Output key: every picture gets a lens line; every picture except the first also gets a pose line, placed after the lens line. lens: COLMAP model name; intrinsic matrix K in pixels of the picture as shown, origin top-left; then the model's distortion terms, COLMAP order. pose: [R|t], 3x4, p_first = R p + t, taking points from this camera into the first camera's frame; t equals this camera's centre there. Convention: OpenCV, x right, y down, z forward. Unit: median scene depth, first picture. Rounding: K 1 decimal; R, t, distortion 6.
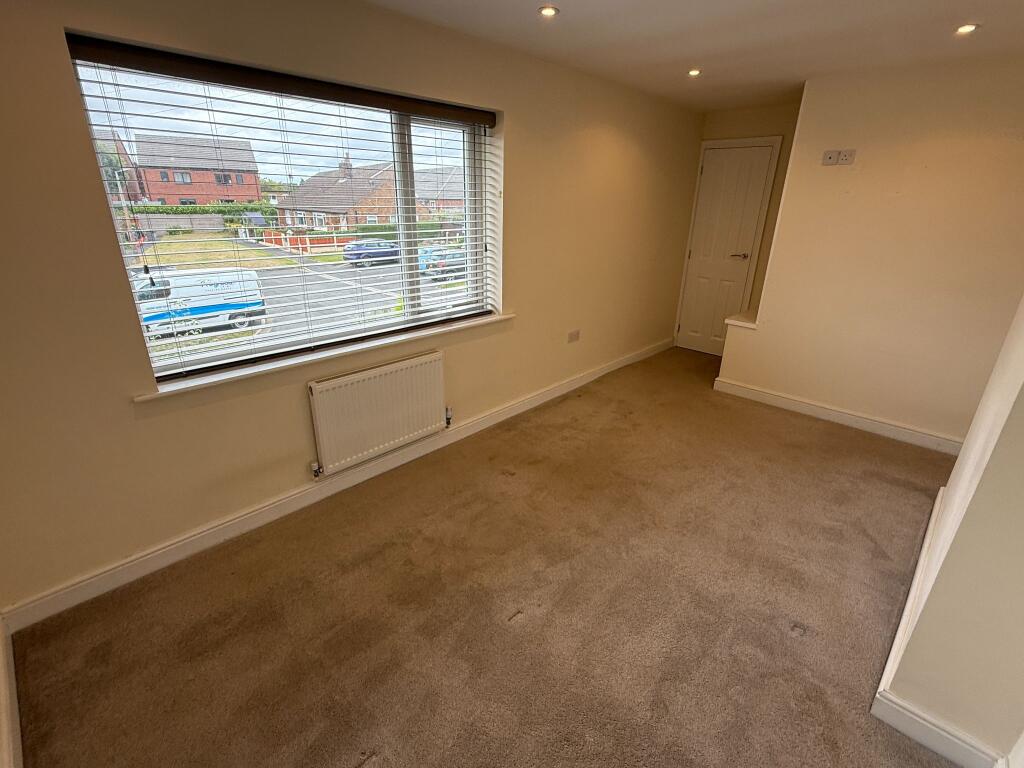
lens RADIAL K [[485.3, 0, 509.8], [0, 485.3, 396.5], [0, 0, 1]] dist [0.000009, -0.000083]
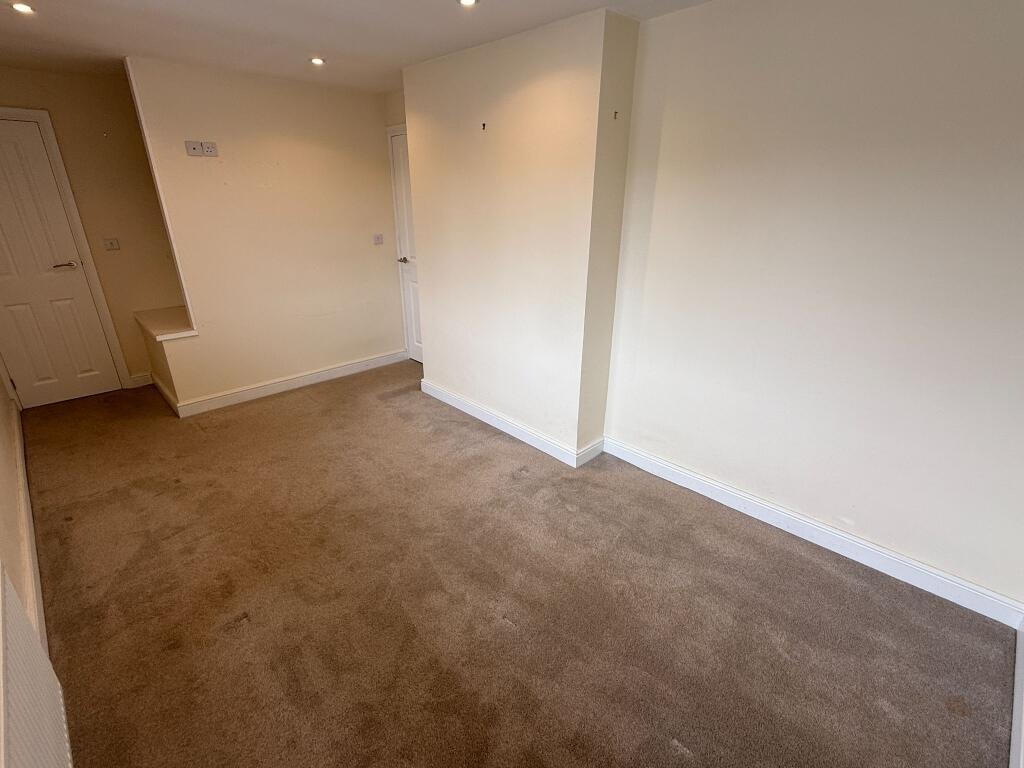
lens RADIAL K [[485.3, 0, 509.8], [0, 485.3, 396.5], [0, 0, 1]] dist [0.000009, -0.000083]
pose [[0.012008, -0.397534, 0.917509, -0.461610], [0.377726, 0.851392, 0.363943, -0.191162], [-0.925840, 0.342196, 0.160382, 0.447459]]
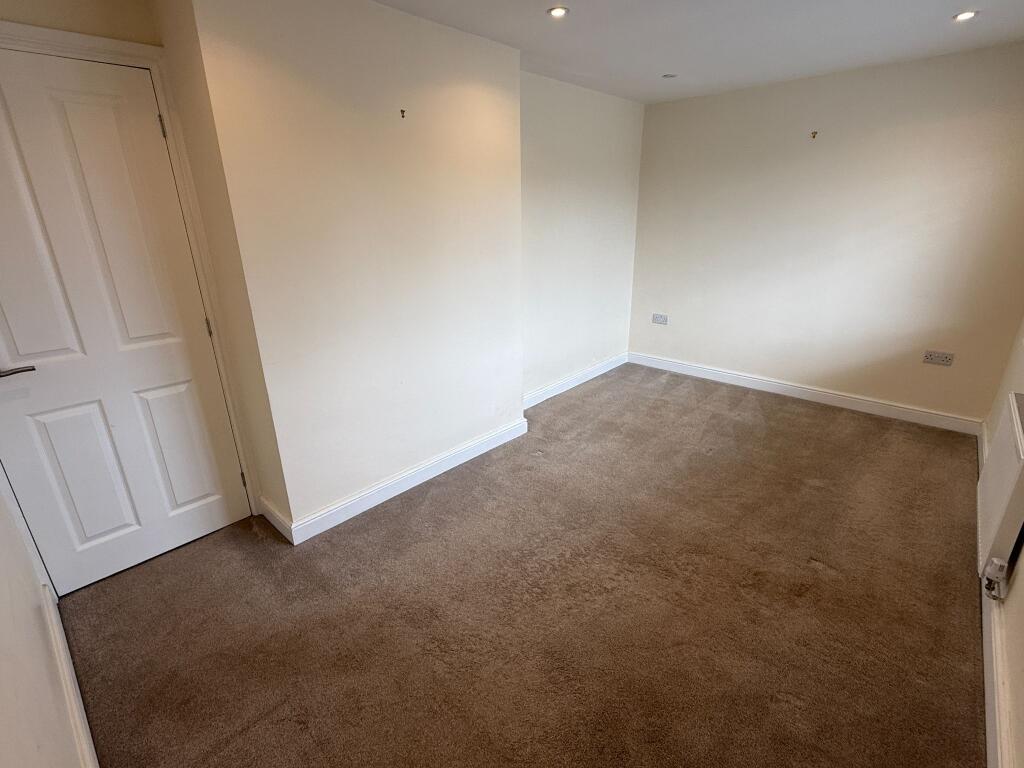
lens RADIAL K [[474.3, 0, 526.8], [0, 474.3, 383.2], [0, 0, 1]] dist [0.000403, -0.000199]
pose [[-0.997275, 0.027336, -0.068516, 0.459065], [-0.025657, 0.742283, 0.669595, -0.492985], [0.069162, 0.669529, -0.739559, 1.281319]]
